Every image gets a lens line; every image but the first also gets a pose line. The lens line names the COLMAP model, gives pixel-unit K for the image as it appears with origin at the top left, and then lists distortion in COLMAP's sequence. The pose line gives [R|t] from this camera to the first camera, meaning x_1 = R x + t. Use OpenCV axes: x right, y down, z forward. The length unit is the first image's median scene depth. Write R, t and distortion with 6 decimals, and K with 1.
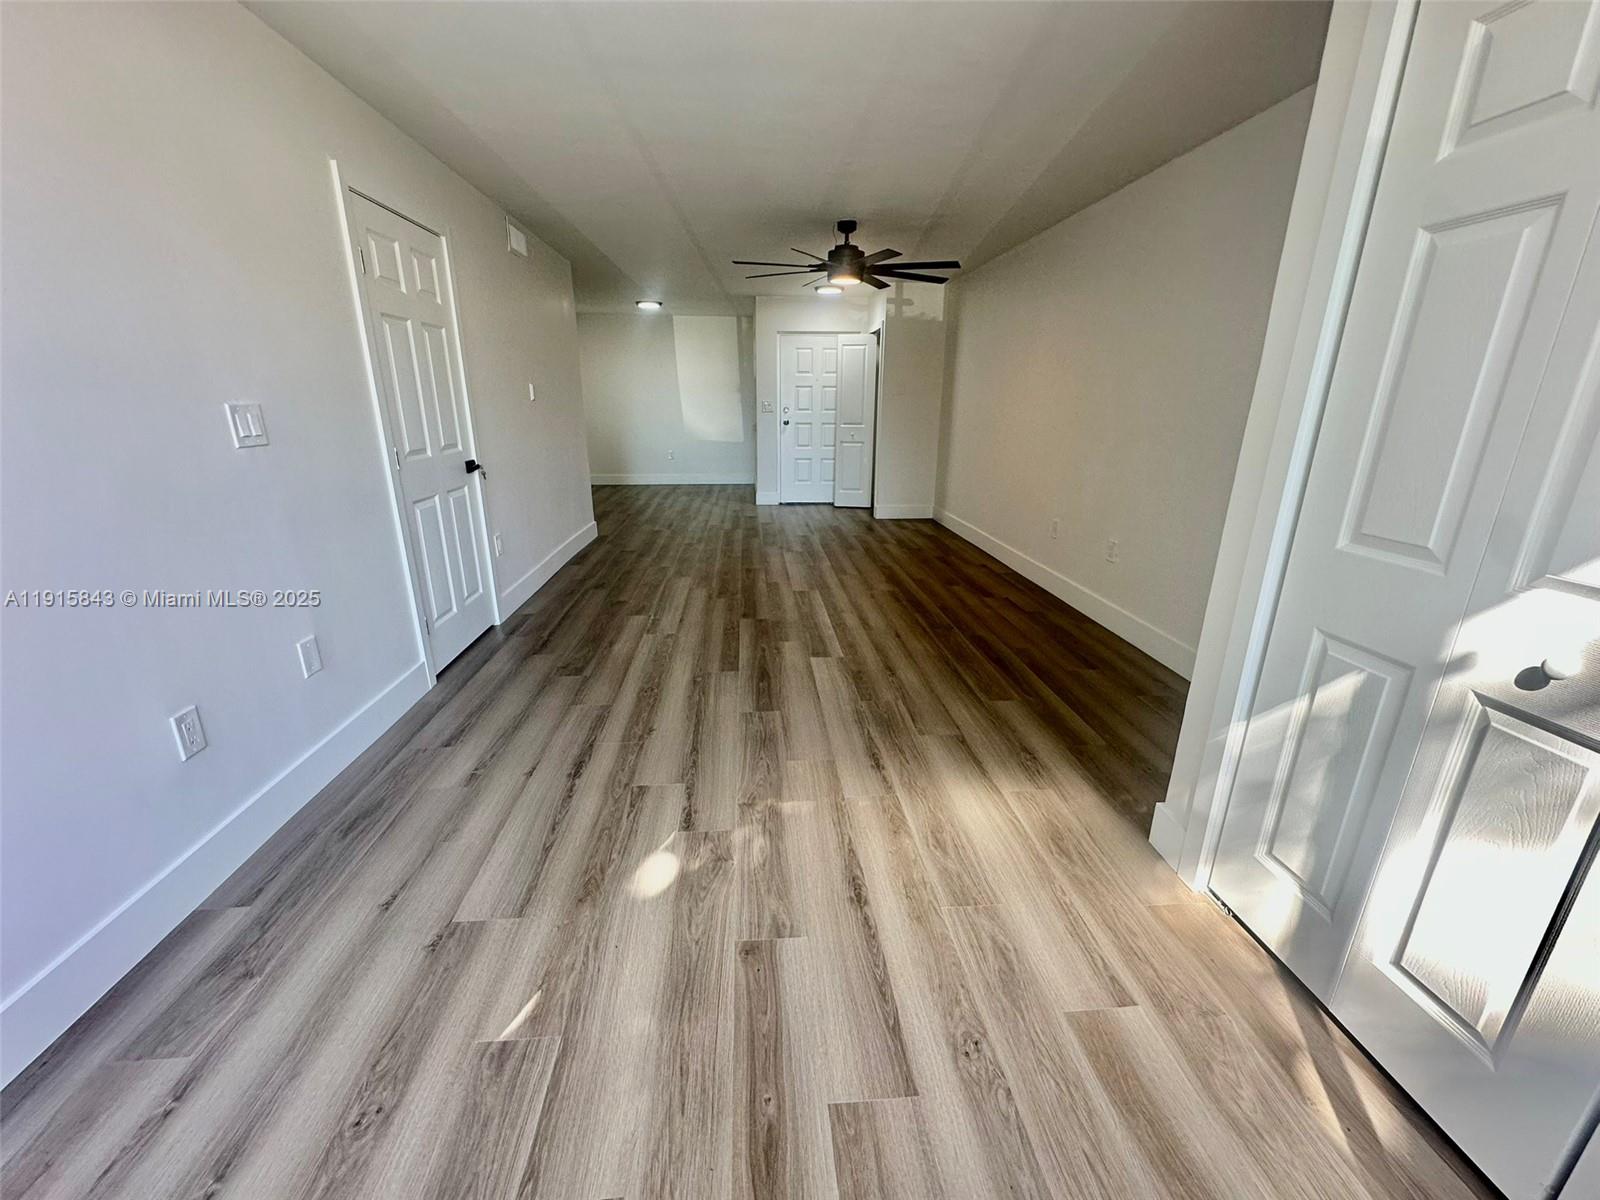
lens RADIAL K [[639.5, 0, 796.8], [0, 639.5, 596.7], [0, 0, 1]] dist [-0.000816, -0.000751]
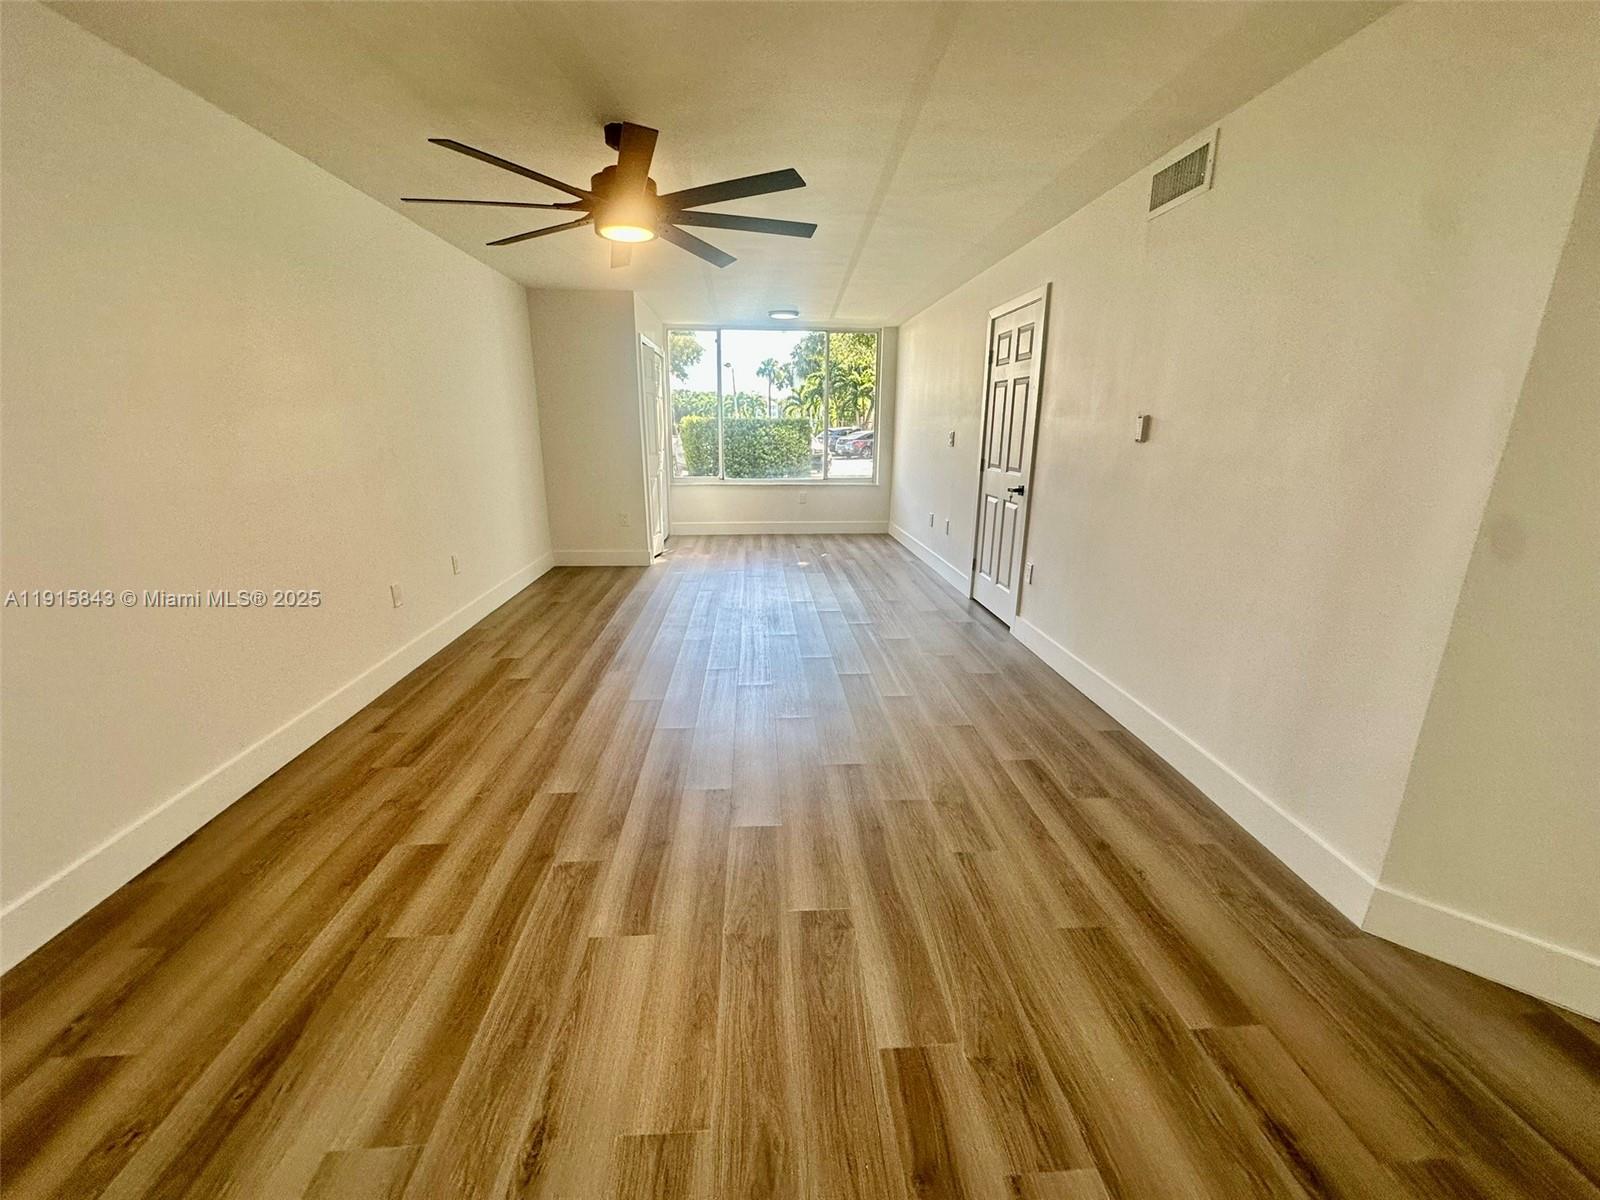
lens RADIAL K [[639.5, 0, 796.8], [0, 639.5, 596.7], [0, 0, 1]] dist [-0.000816, -0.000751]
pose [[-0.999858, -0.013583, 0.009966, -0.095034], [-0.006033, 0.841036, 0.540945, -0.569221], [-0.015729, 0.540808, -0.840999, 1.780285]]
